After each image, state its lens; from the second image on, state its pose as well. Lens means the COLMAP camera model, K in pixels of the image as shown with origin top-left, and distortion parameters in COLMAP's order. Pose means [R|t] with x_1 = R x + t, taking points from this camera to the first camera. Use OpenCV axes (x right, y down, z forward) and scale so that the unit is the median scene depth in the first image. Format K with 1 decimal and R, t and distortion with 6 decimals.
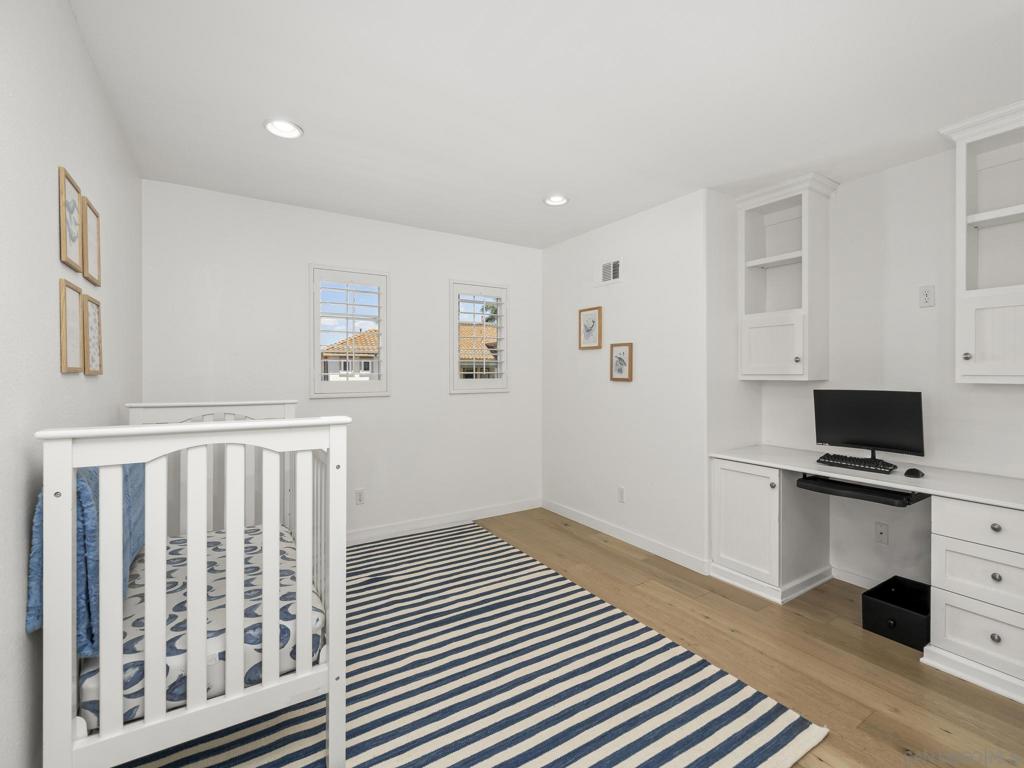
lens RADIAL K [[465.3, 0, 513.8], [0, 465.3, 378.0], [0, 0, 1]] dist [-0.002672, 0.001741]
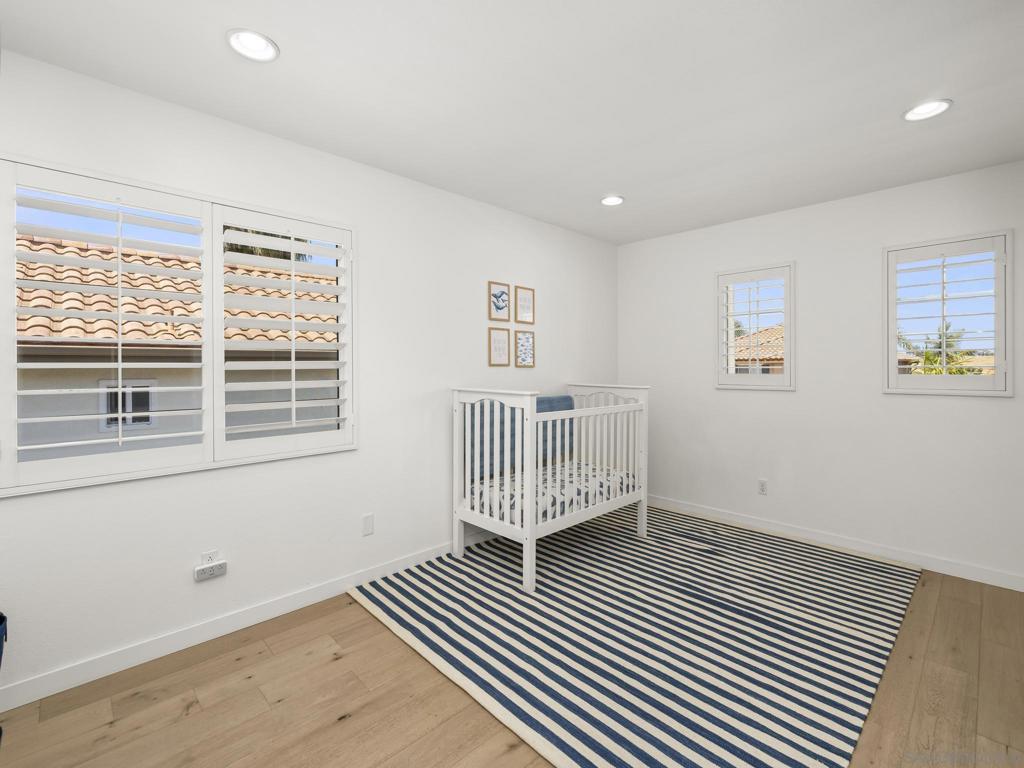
lens RADIAL K [[465.3, 0, 517.3], [0, 465.3, 375.2], [0, 0, 1]] dist [-0.002672, 0.001741]
pose [[0.214954, 0.020178, -0.976416, 0.666013], [-0.016269, 0.999722, 0.017078, -0.003107], [0.976489, 0.012215, 0.215223, 0.290416]]
